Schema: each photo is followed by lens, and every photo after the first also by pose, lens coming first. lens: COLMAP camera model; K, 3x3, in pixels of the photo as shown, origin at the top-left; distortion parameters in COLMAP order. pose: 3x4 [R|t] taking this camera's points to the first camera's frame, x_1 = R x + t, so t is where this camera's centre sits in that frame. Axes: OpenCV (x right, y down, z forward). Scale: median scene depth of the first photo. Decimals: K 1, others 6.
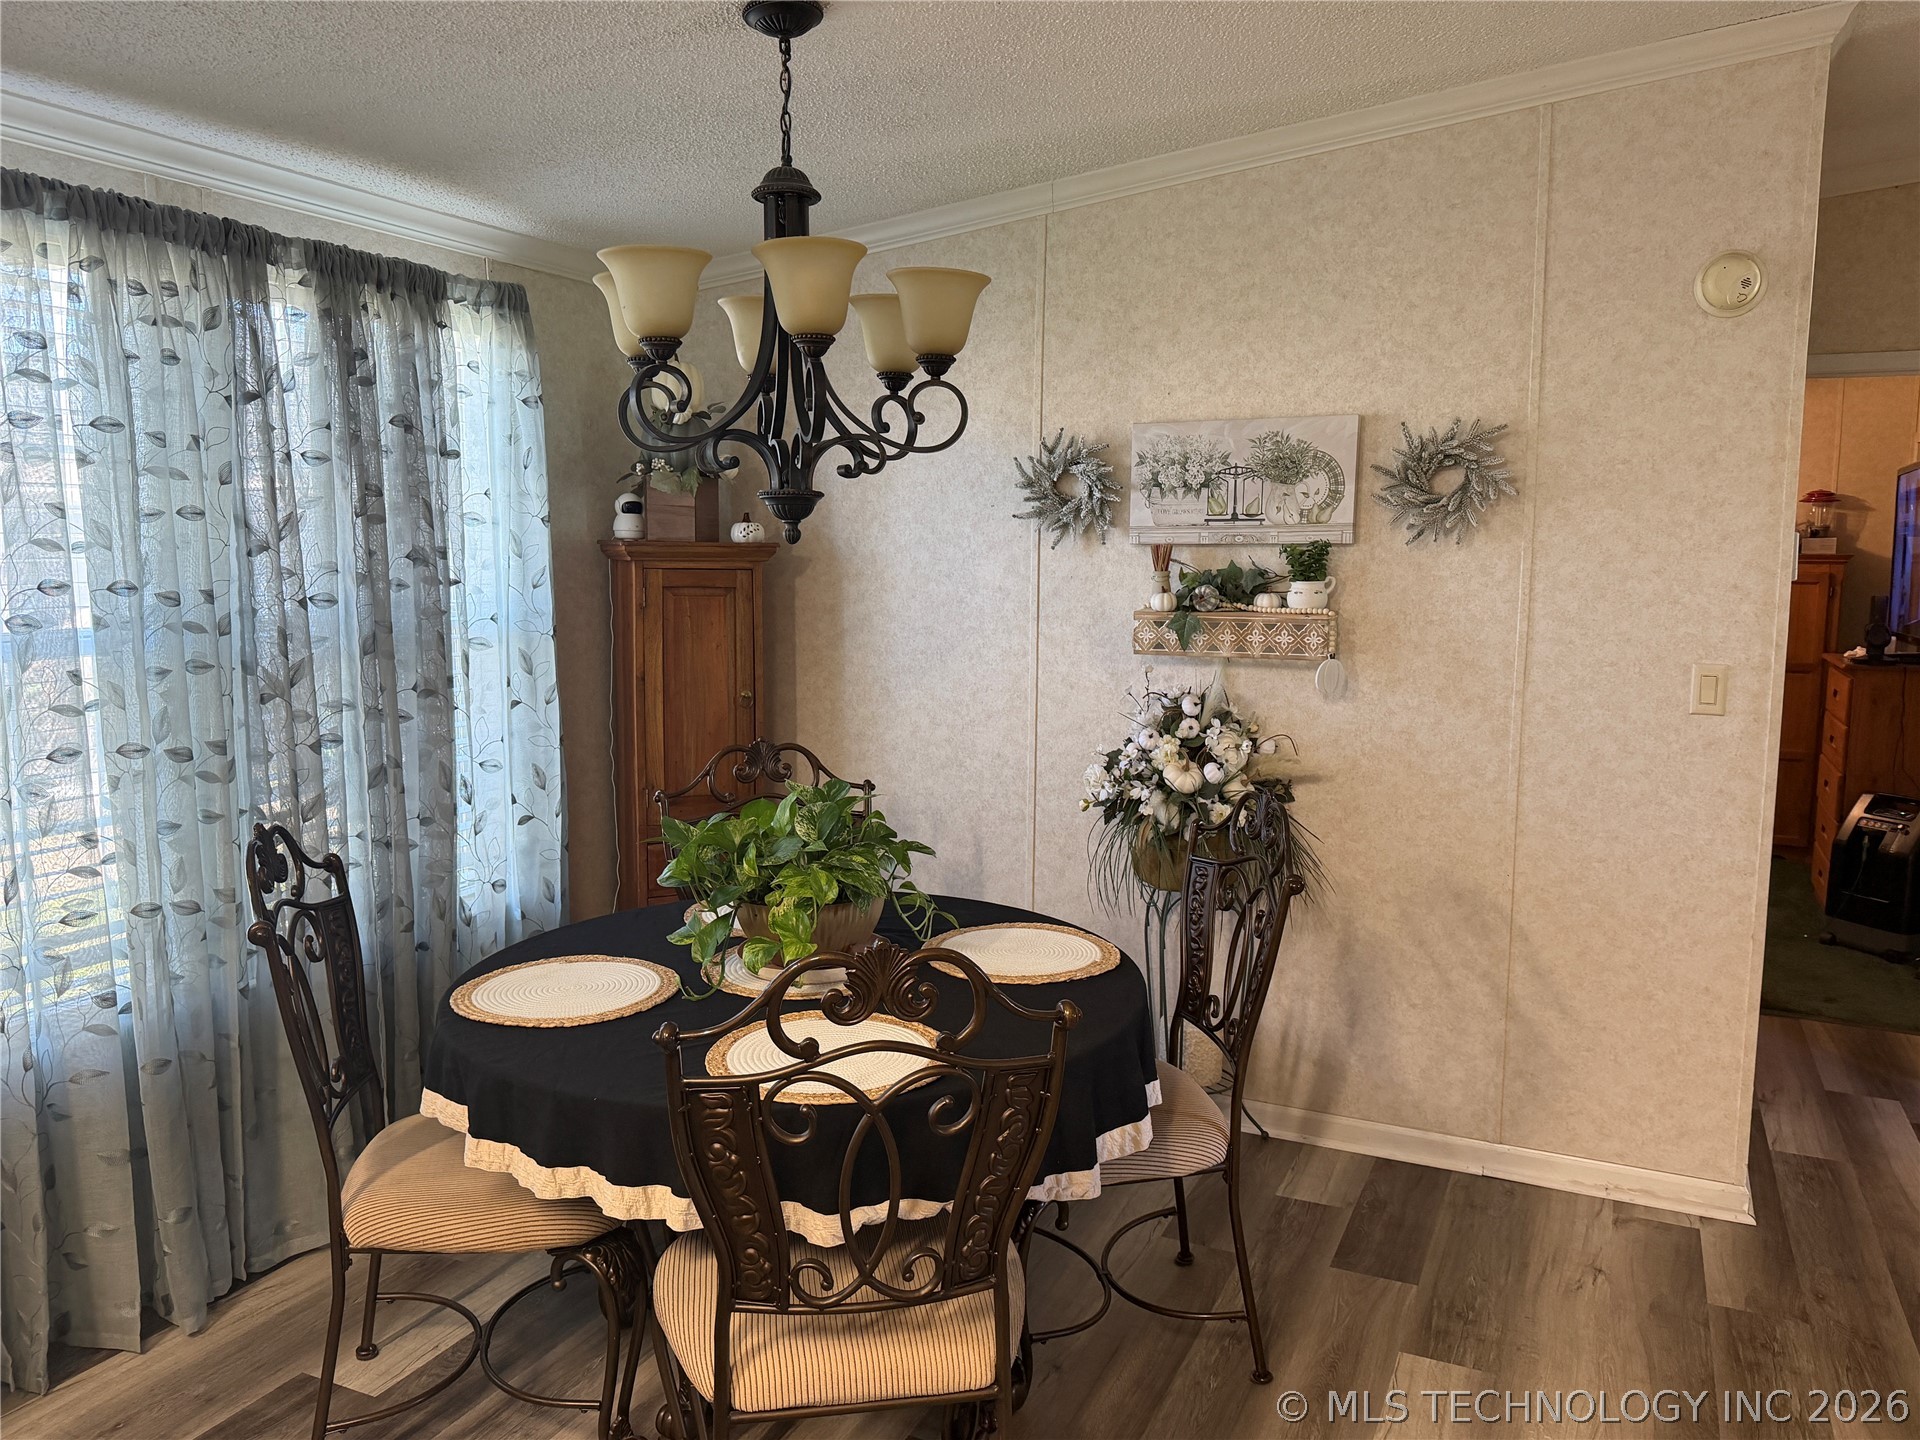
lens RADIAL K [[1430.6, 0, 959.2], [0, 1430.6, 726.0], [0, 0, 1]] dist [0.041107, -0.043959]
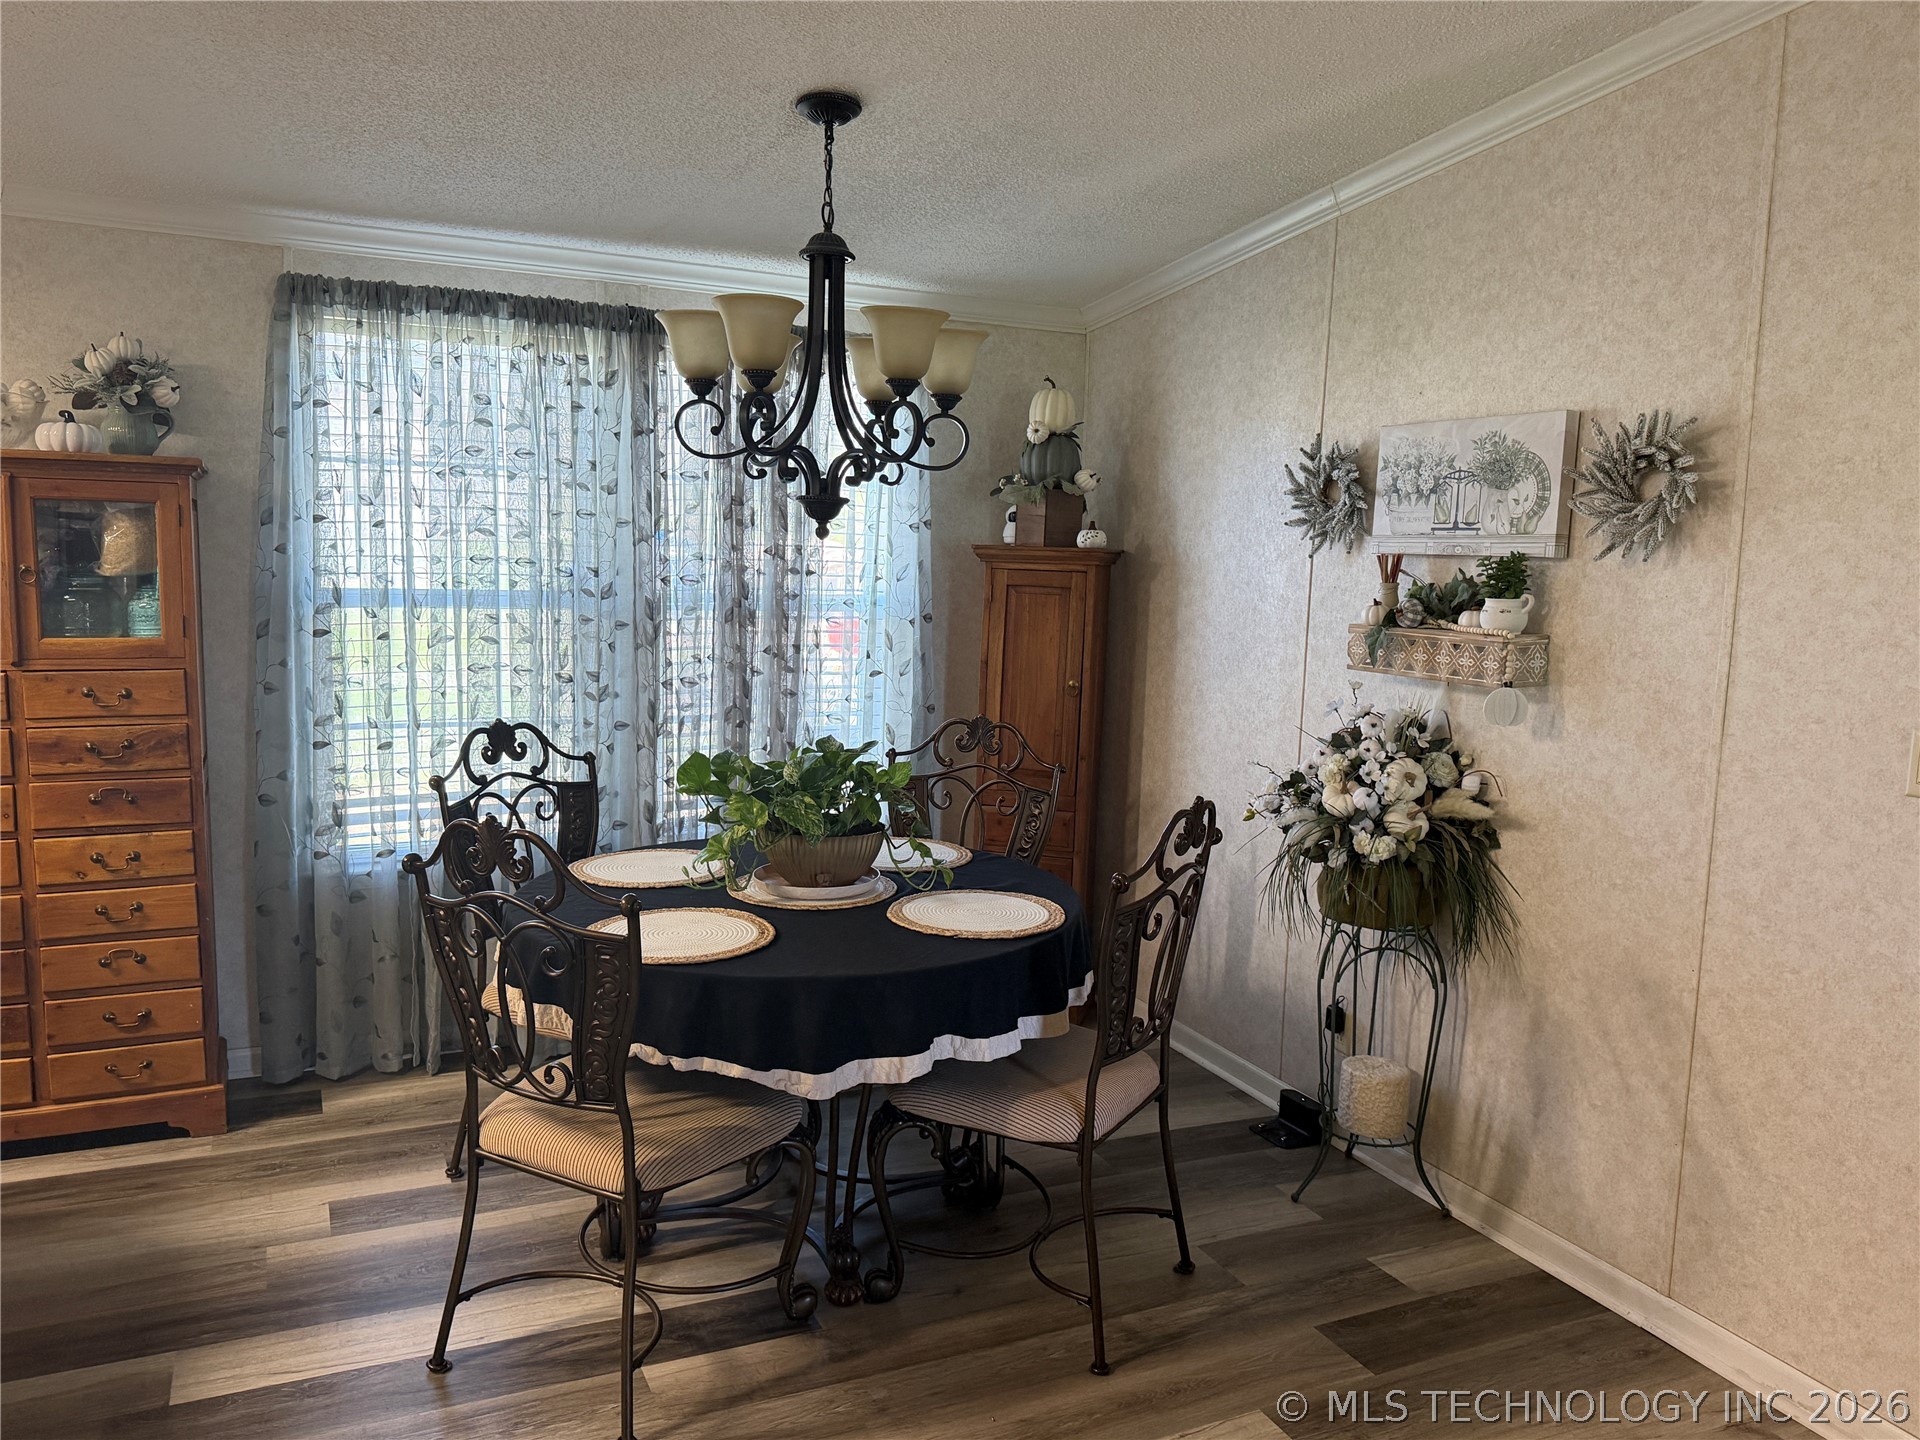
lens RADIAL K [[1430.6, 0, 950.5], [0, 1430.6, 728.8], [0, 0, 1]] dist [0.041107, -0.043959]
pose [[0.771002, 0.101220, -0.628737, 0.552565], [-0.108012, 0.993768, 0.027534, -0.009040], [0.627606, 0.046682, 0.777130, 0.096524]]
